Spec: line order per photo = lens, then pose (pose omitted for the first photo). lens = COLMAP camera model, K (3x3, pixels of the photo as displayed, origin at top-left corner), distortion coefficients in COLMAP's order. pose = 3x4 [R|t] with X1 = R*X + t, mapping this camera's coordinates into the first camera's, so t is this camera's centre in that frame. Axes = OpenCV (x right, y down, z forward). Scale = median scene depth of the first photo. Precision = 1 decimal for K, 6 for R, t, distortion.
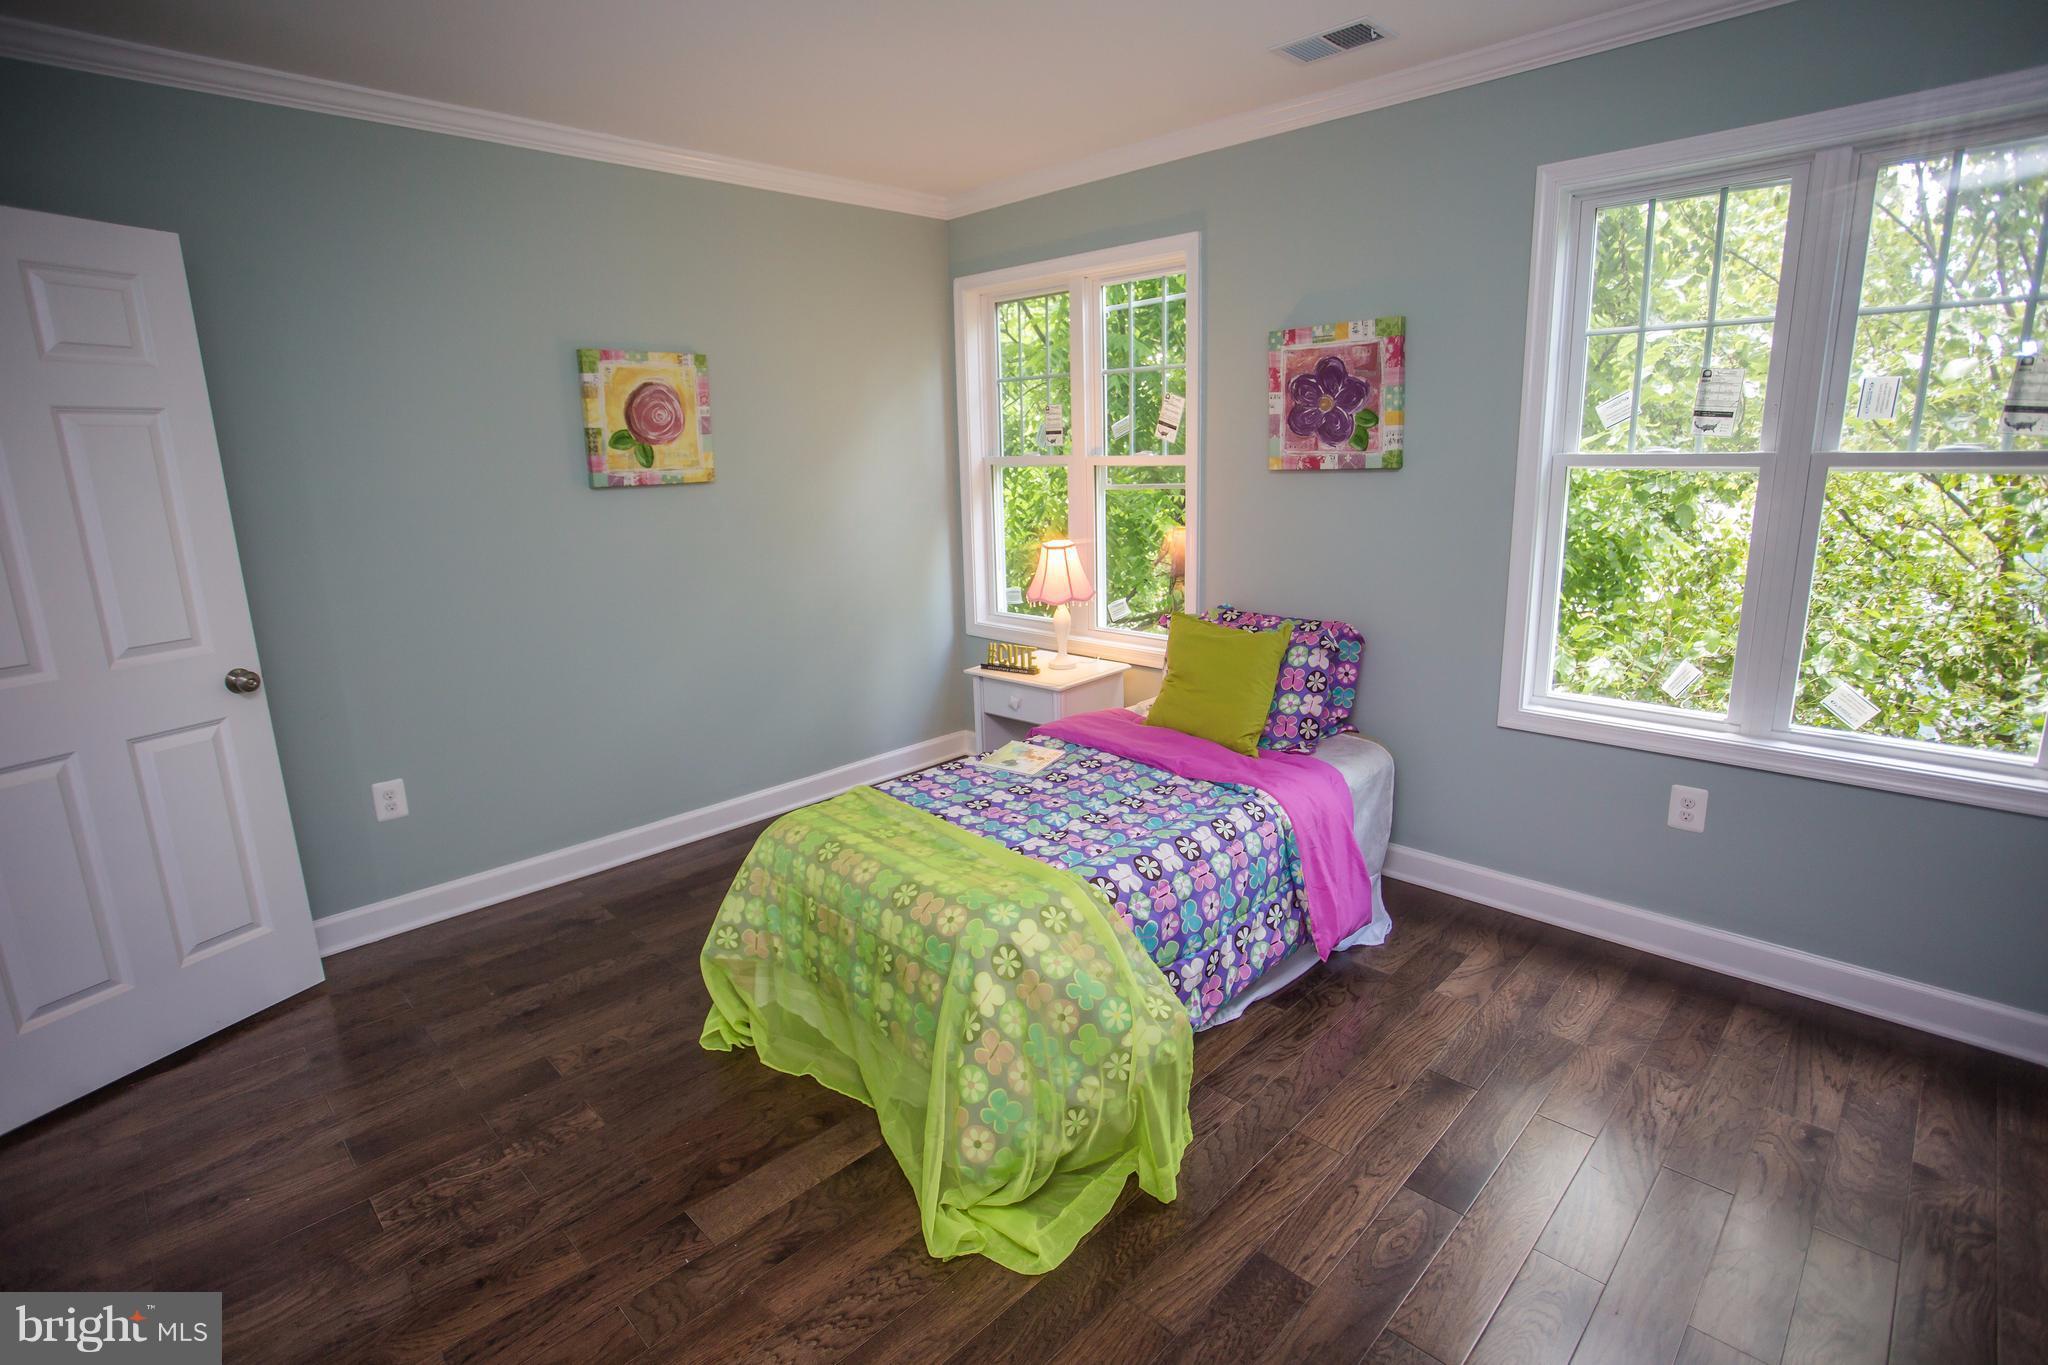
lens RADIAL K [[990.6, 0, 1012.8], [0, 990.6, 685.5], [0, 0, 1]] dist [-0.064781, 0.021724]
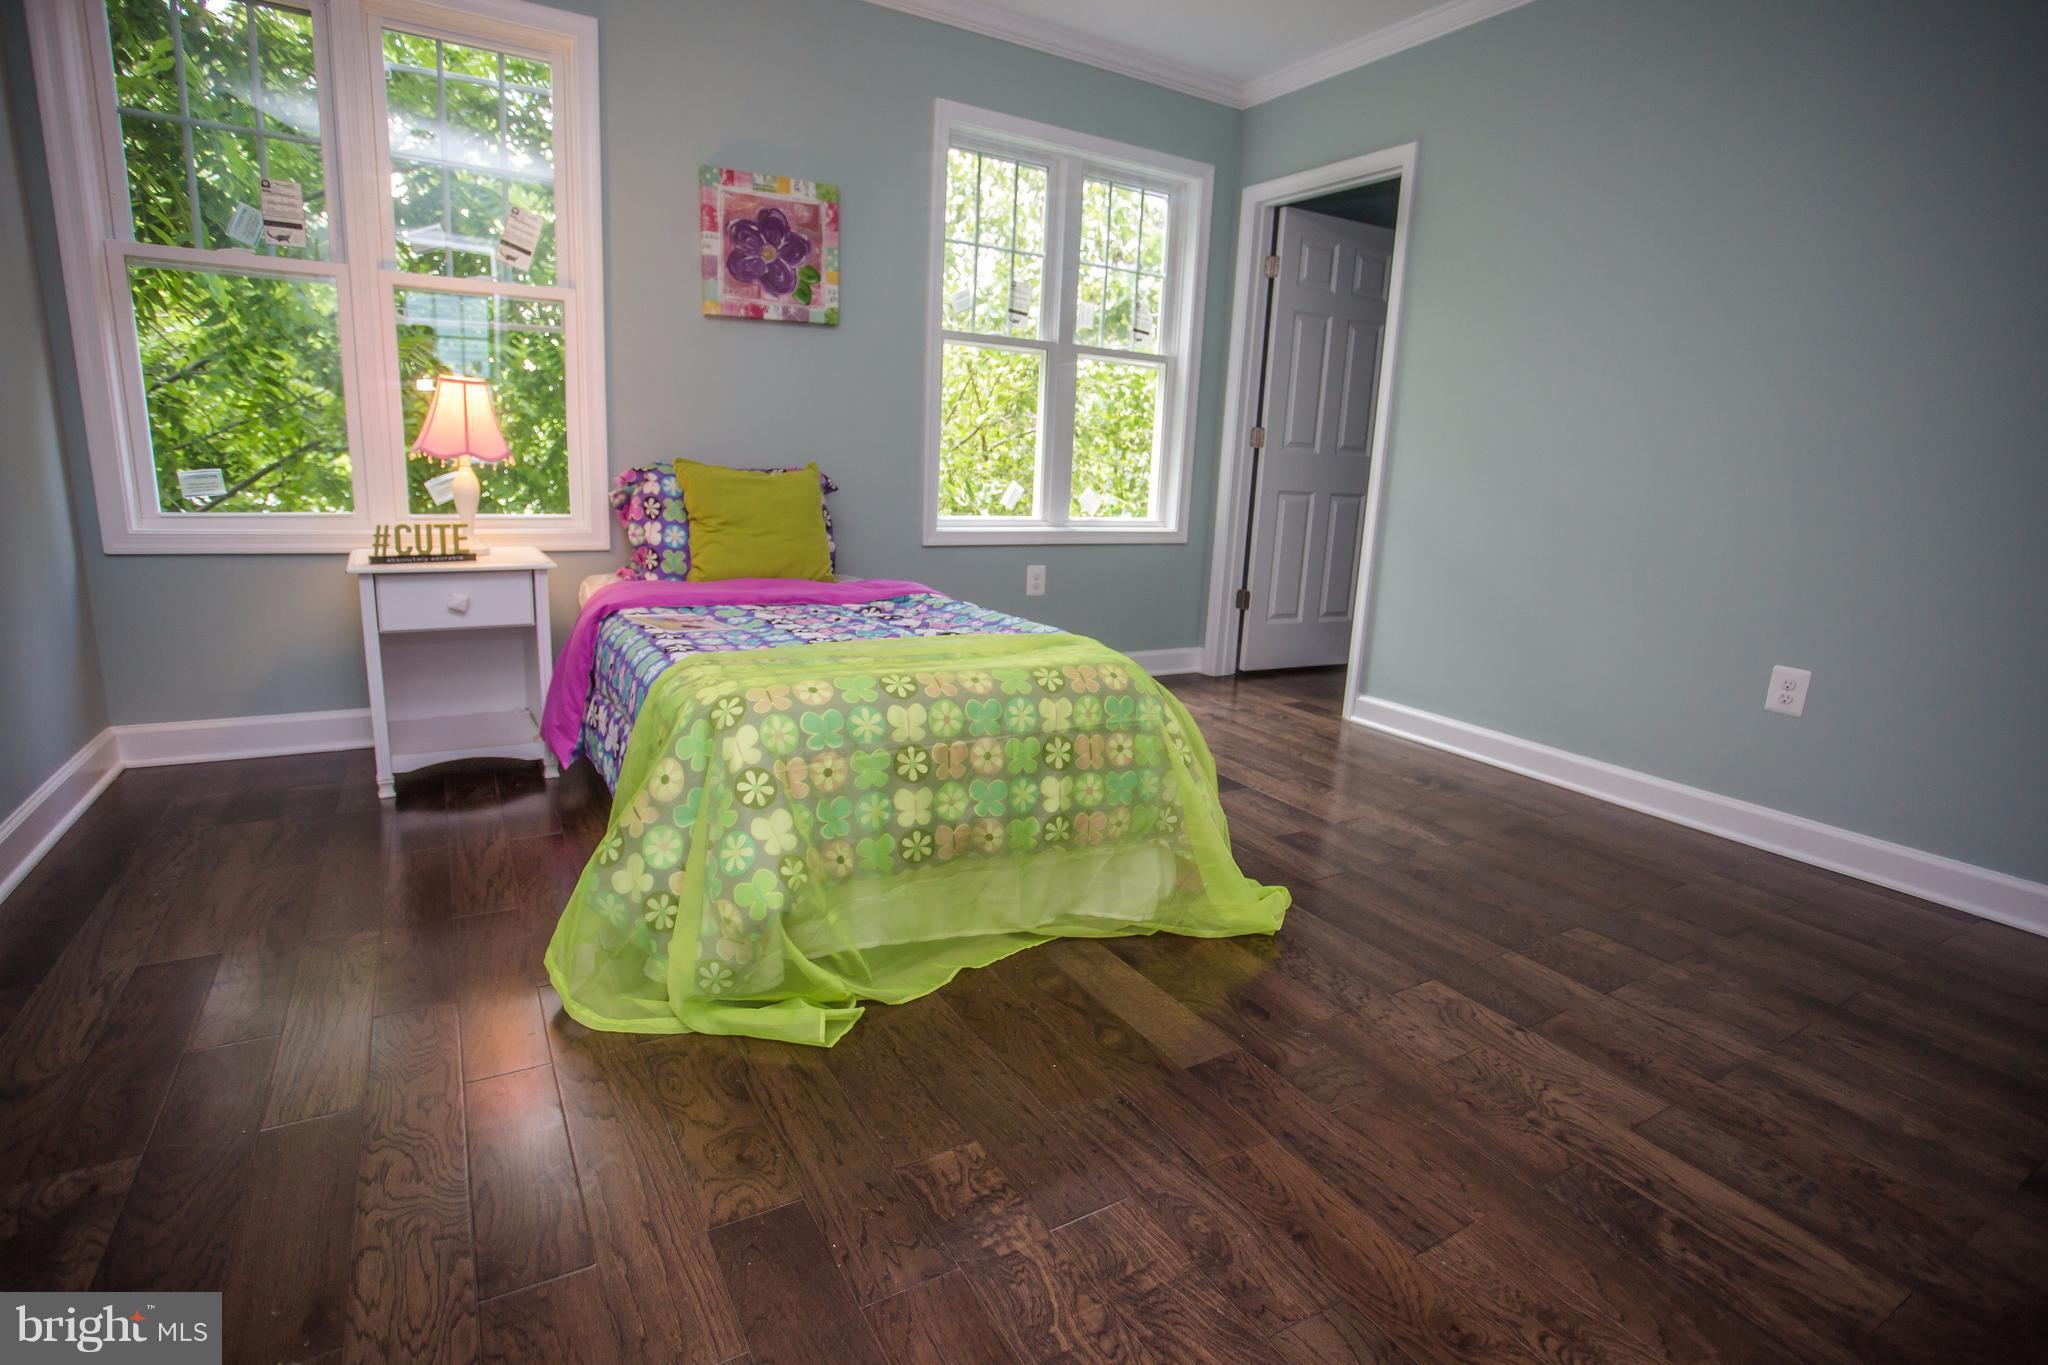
lens RADIAL K [[990.6, 0, 1015.0], [0, 990.6, 686.6], [0, 0, 1]] dist [-0.064781, 0.021724]
pose [[0.243801, -0.171494, 0.954542, -0.678923], [0.186118, 0.974221, 0.127493, 0.073353], [-0.951799, 0.146574, 0.269434, 0.549802]]
